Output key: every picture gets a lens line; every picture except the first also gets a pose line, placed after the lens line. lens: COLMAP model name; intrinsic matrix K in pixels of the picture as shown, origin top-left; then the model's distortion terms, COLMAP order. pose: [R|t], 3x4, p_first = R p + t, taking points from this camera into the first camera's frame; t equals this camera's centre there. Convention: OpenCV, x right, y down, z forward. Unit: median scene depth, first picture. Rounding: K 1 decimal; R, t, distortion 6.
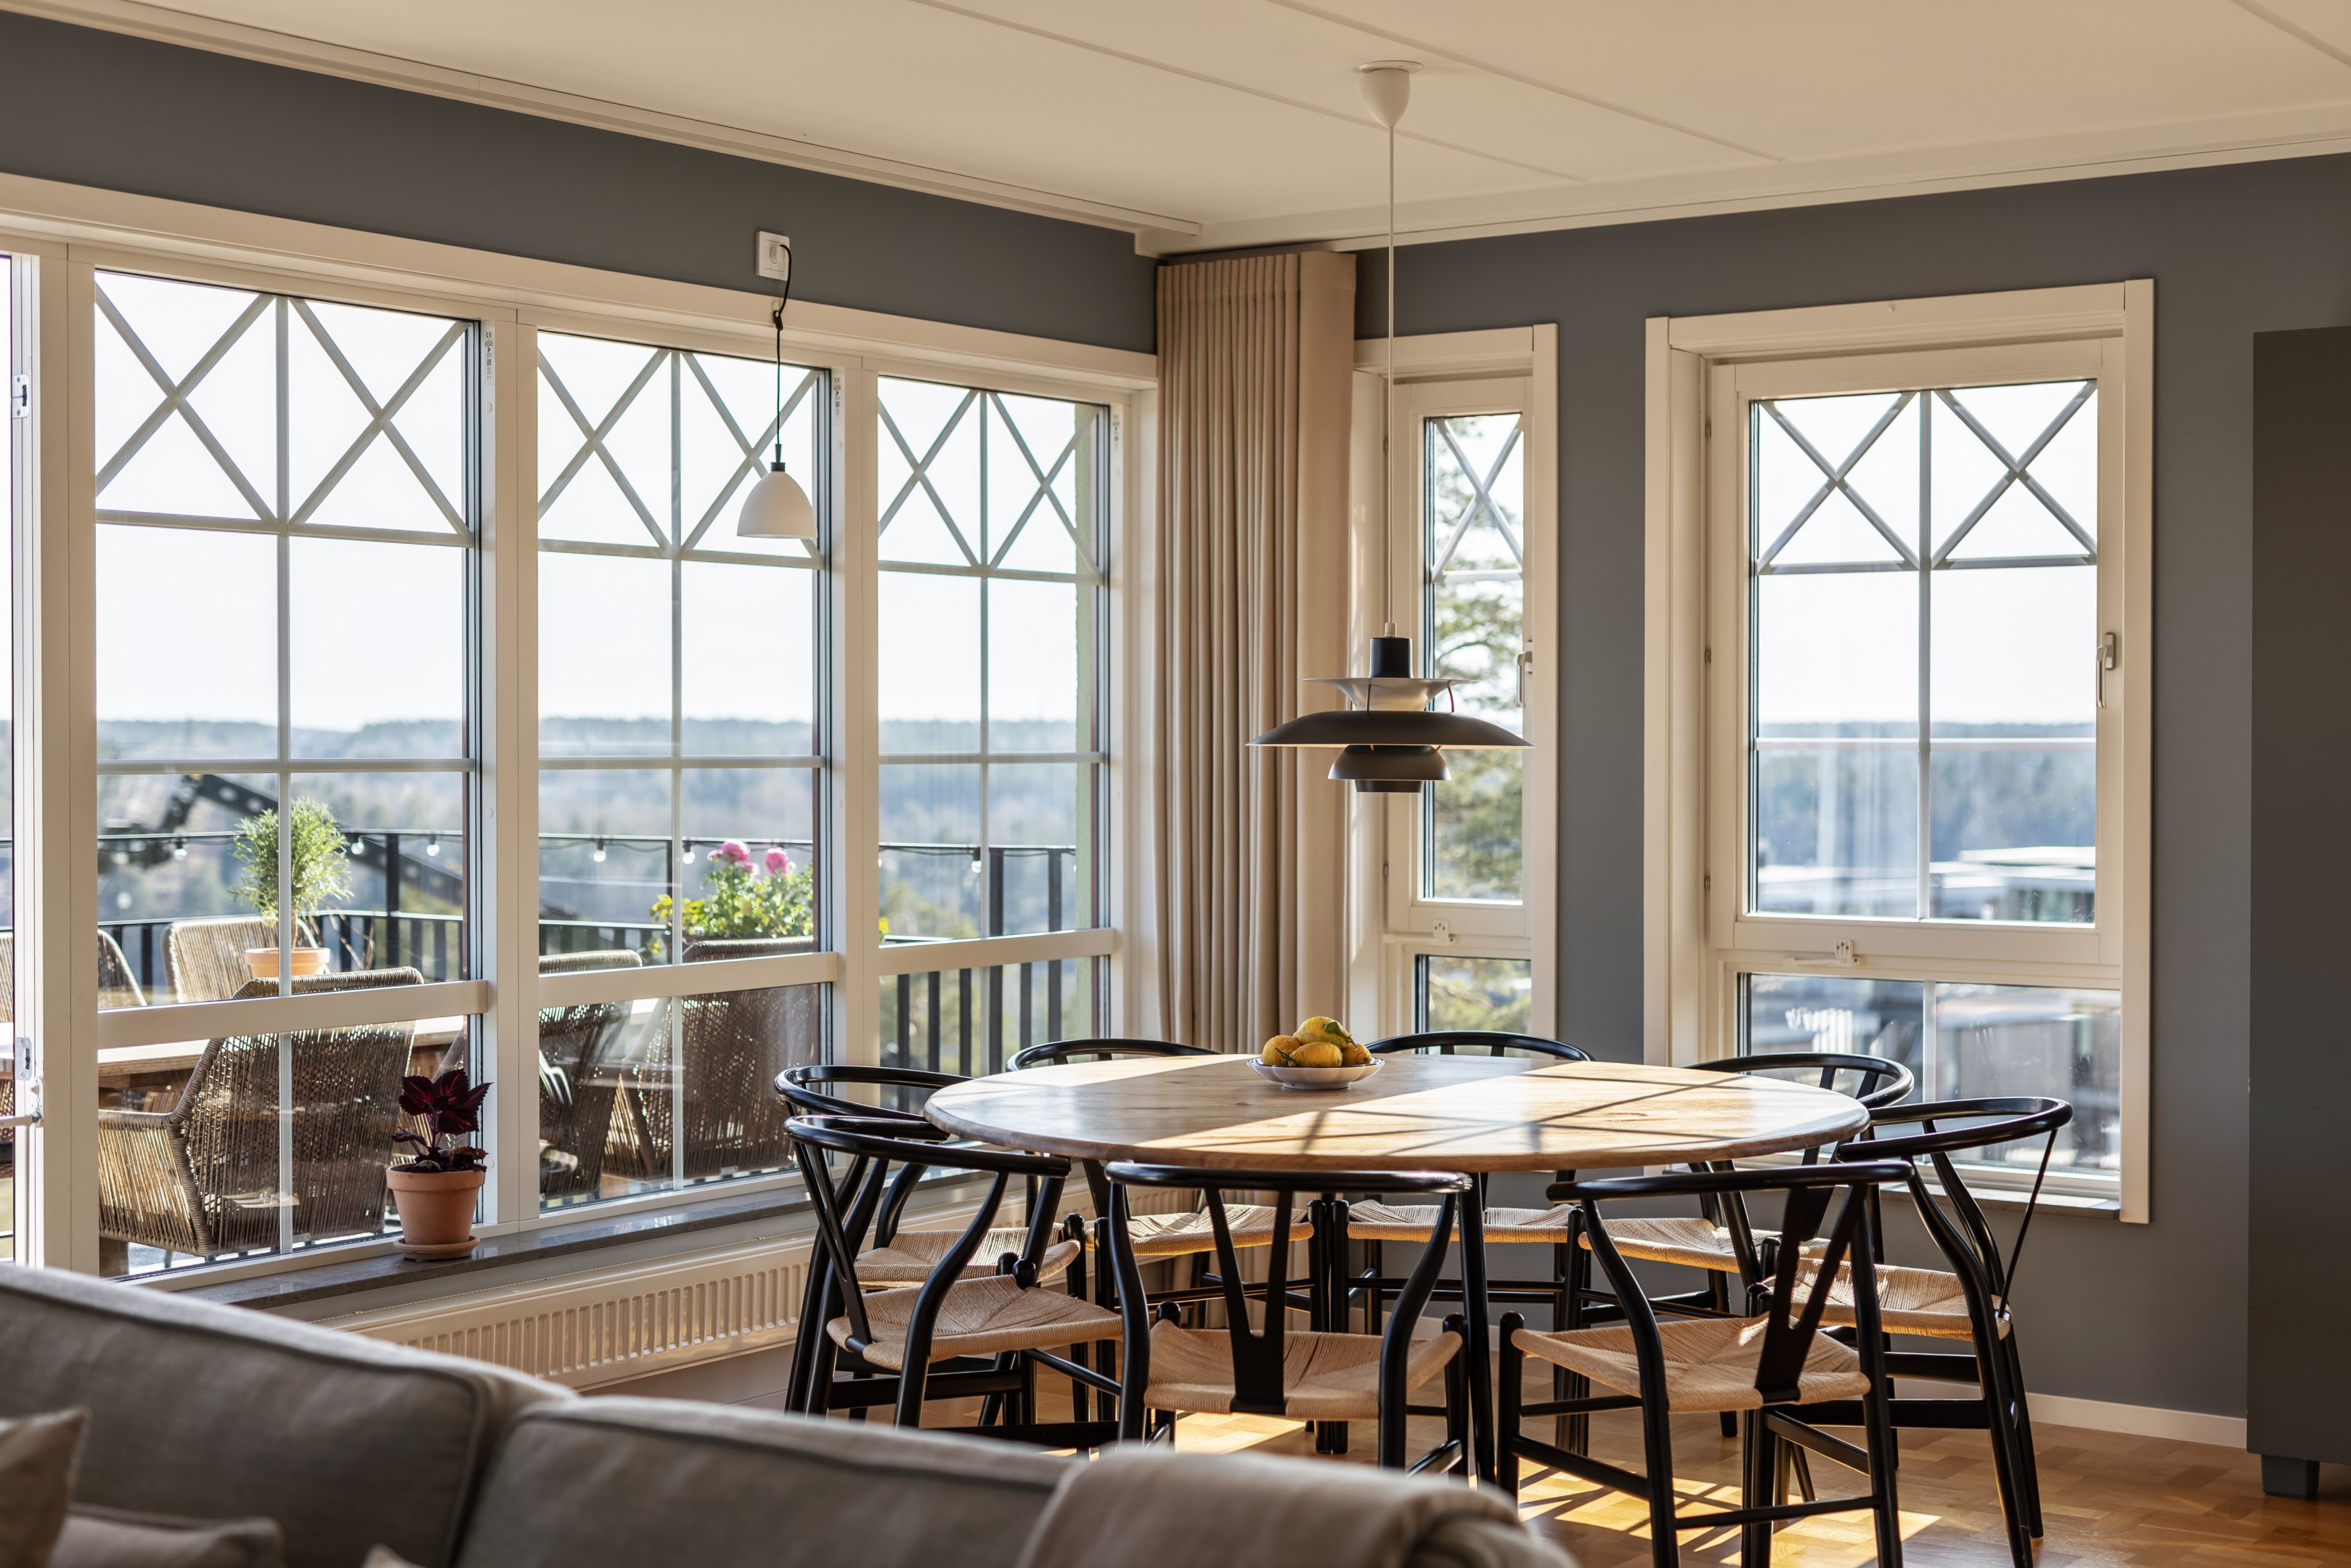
lens RADIAL K [[3322.7, 0, 1187.1], [0, 3322.7, 782.1], [0, 0, 1]] dist [-0.020595, 0.084147]
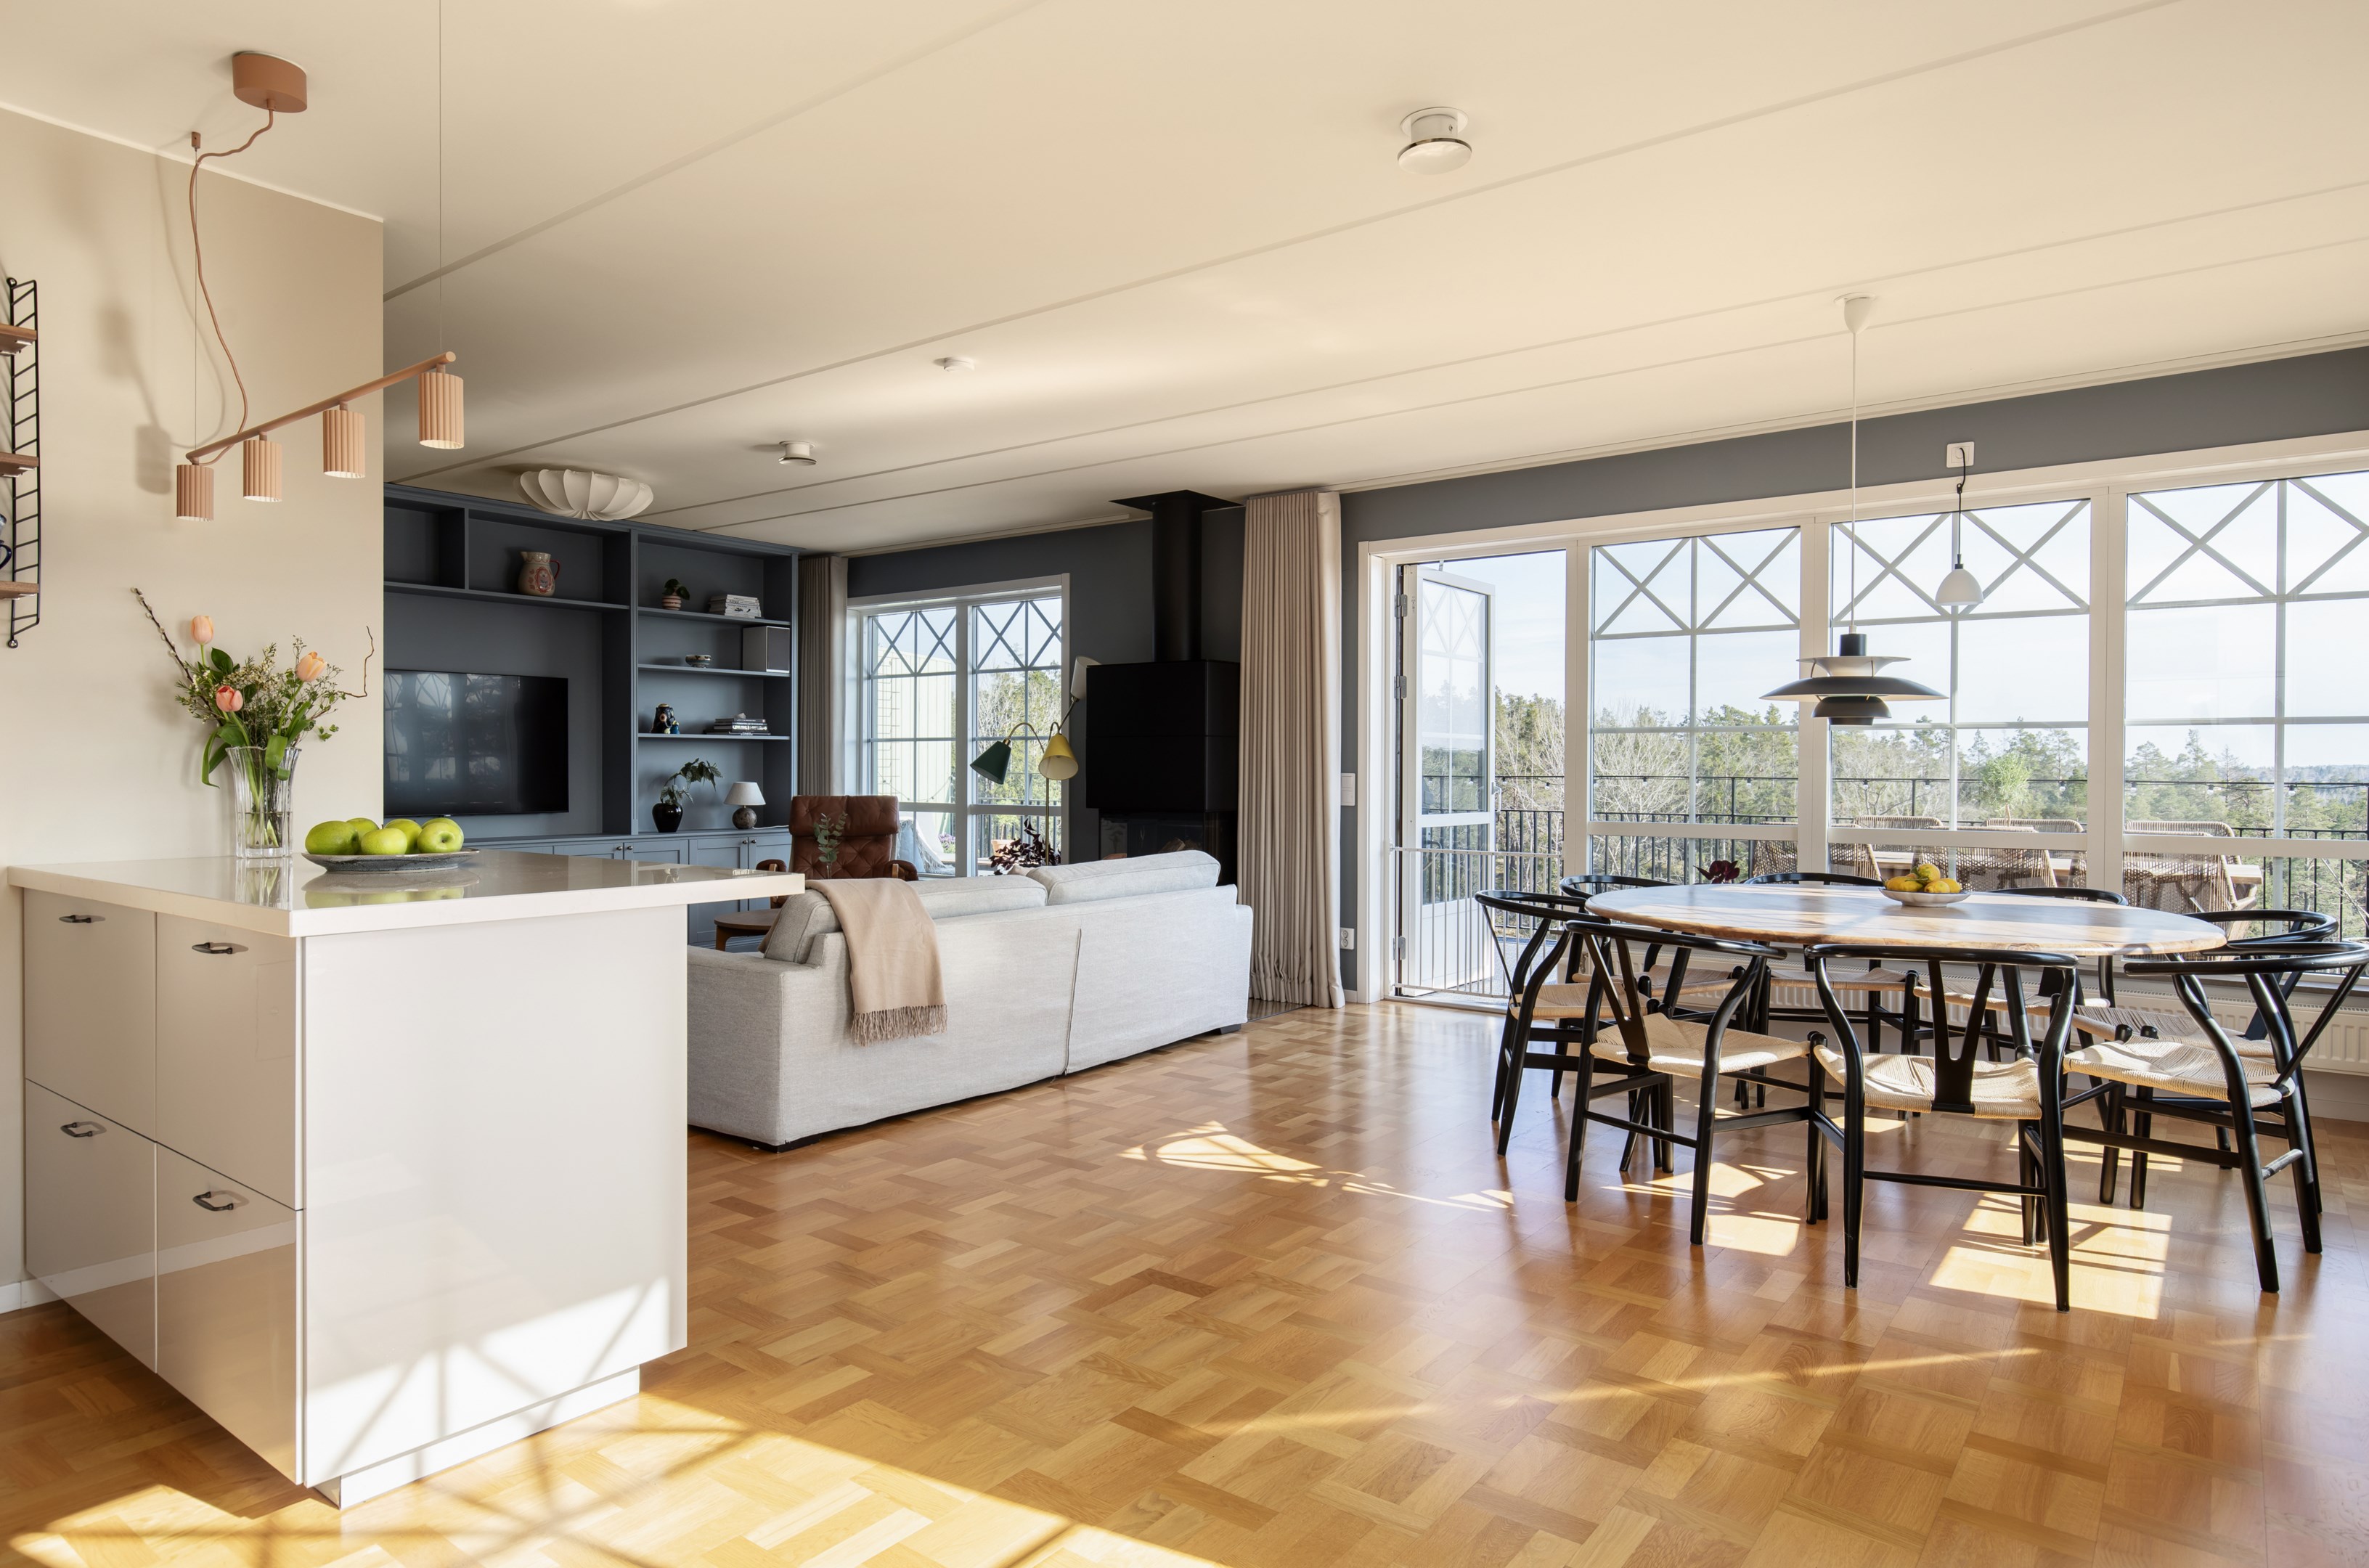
lens RADIAL K [[1371.6, 0, 1182.1], [0, 1371.6, 774.4], [0, 0, 1]] dist [-0.000262, -0.000583]
pose [[-0.033523, 0.005213, -0.999424, 0.706951], [-0.017151, 0.999836, 0.005790, 0.027210], [0.999291, 0.017335, -0.033428, 0.622496]]
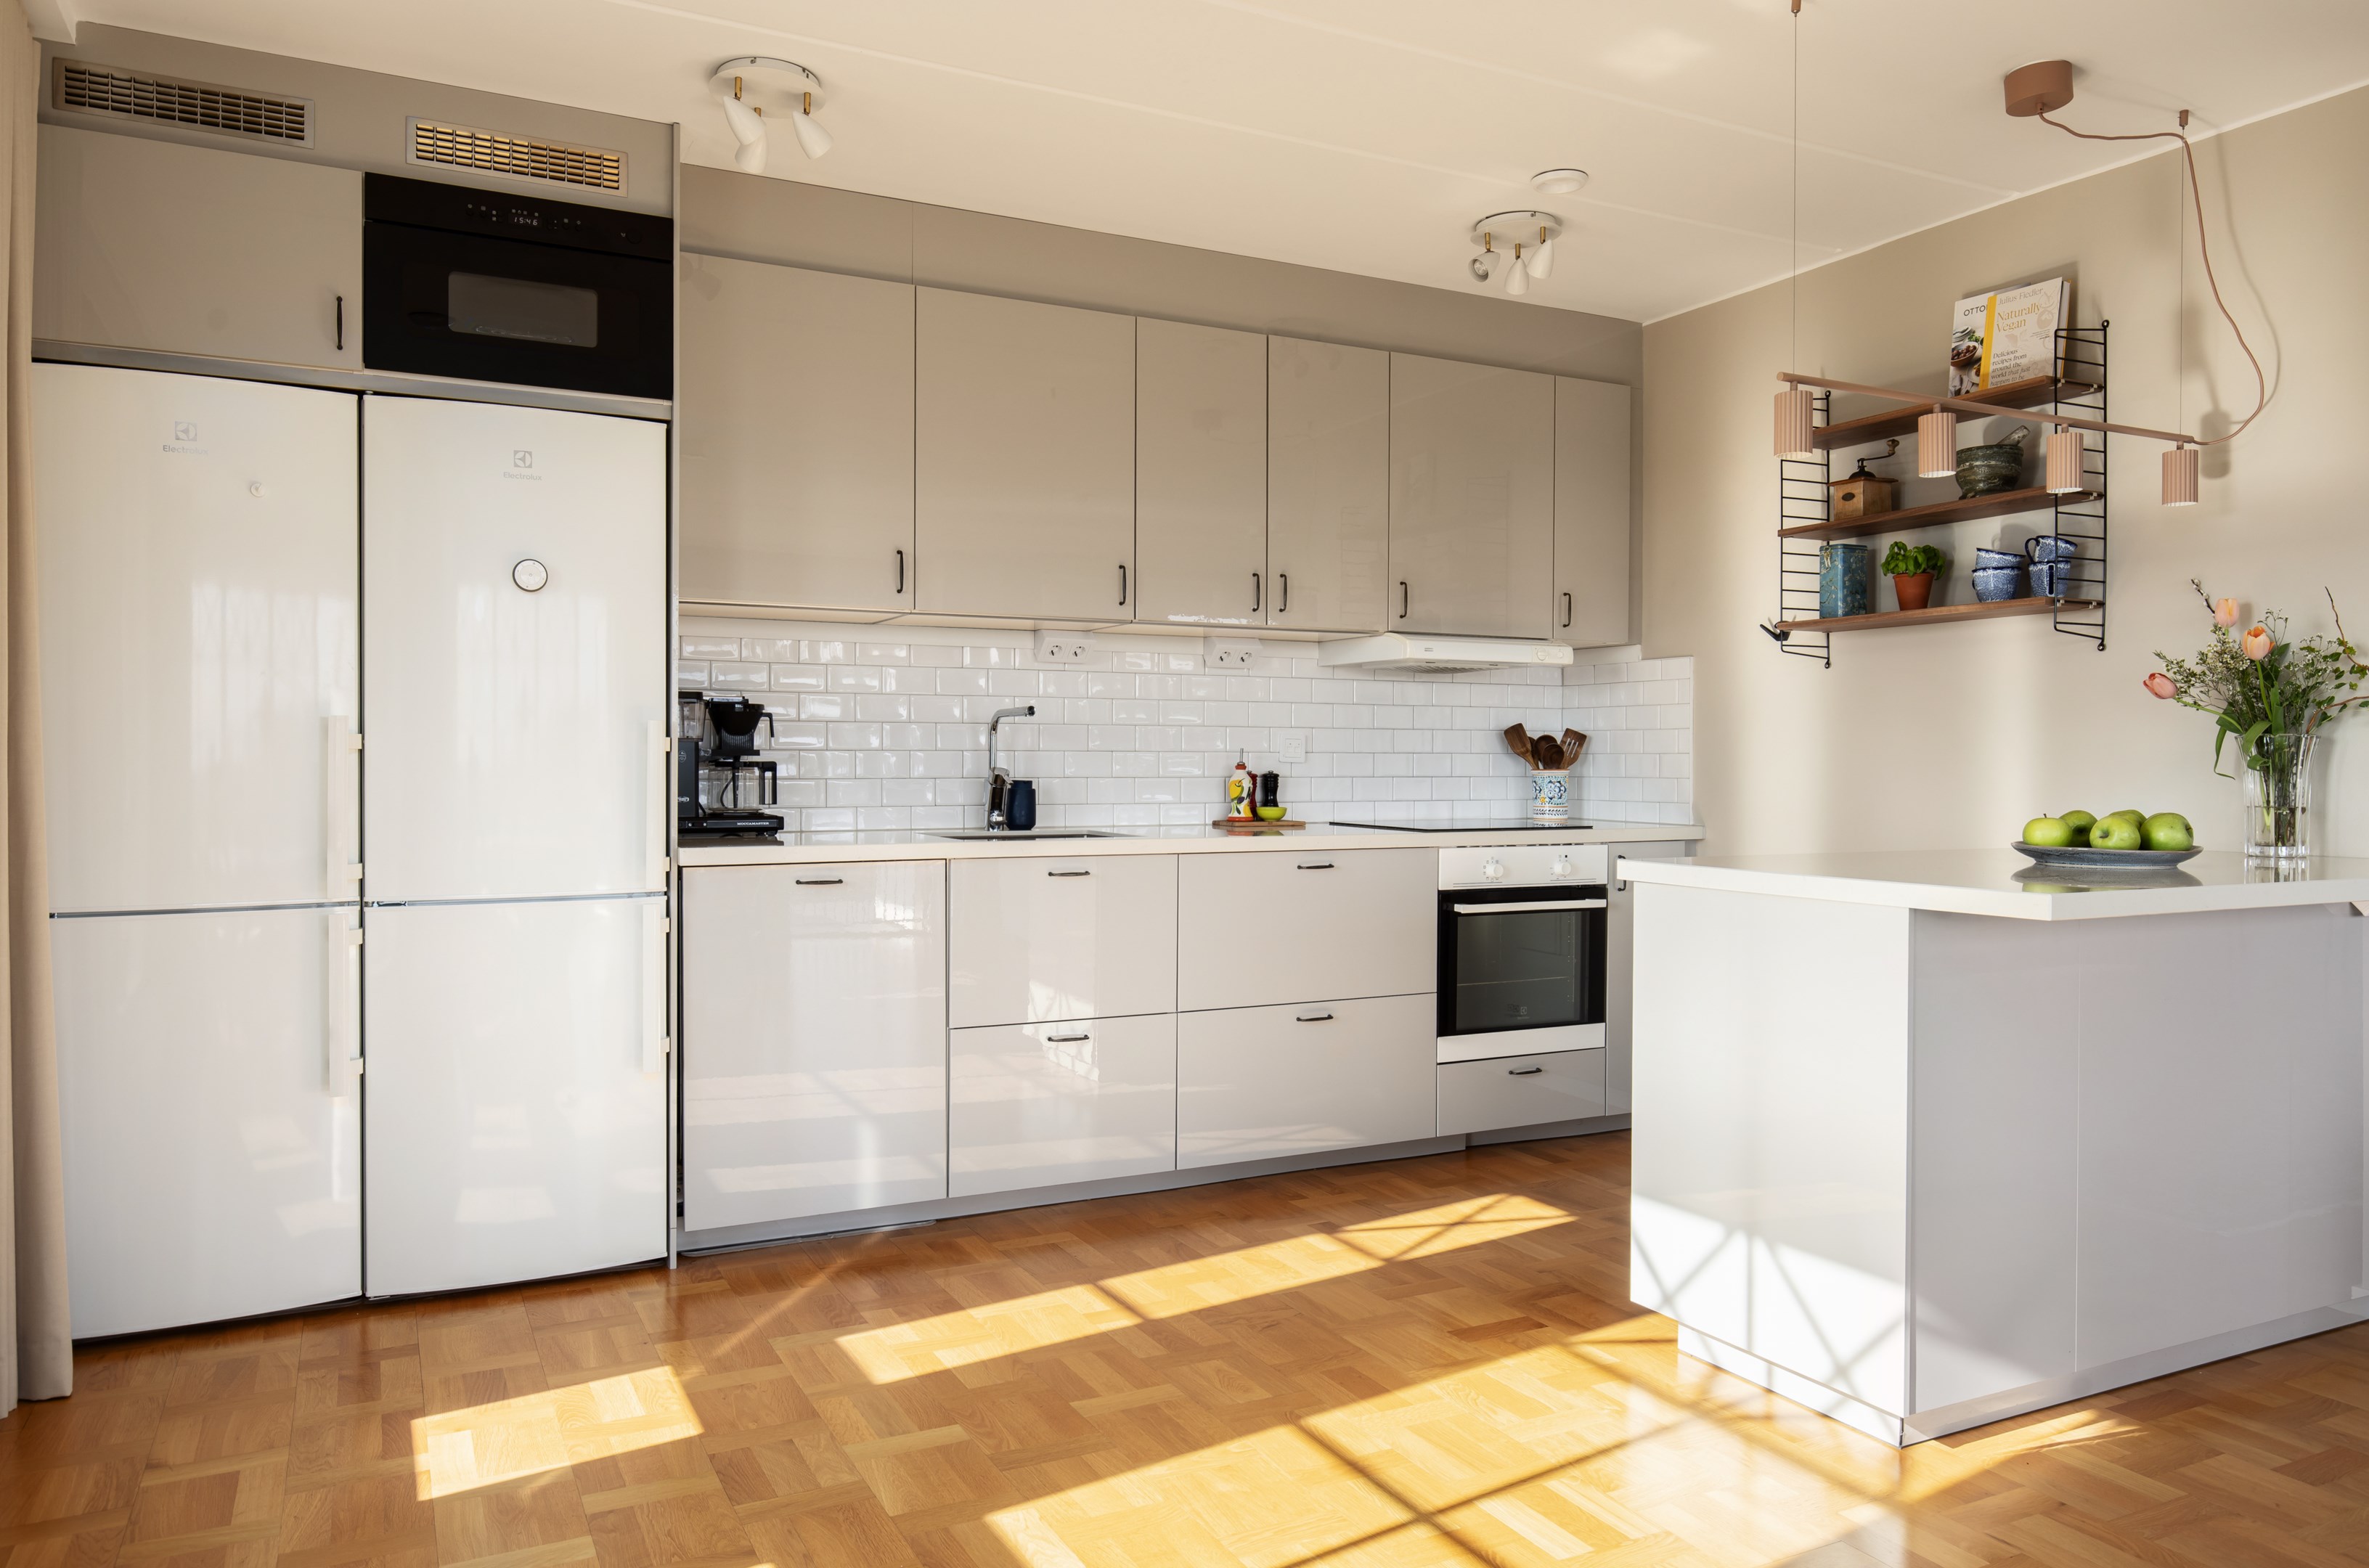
lens RADIAL K [[1651.6, 0, 1175.6], [0, 1651.6, 780.0], [0, 0, 1]] dist [0.031369, -0.001452]
pose [[-0.888034, -0.009807, 0.459672, 0.281270], [0.001934, 0.999684, 0.025066, 0.026281], [-0.459773, 0.023149, -0.887735, 0.932386]]
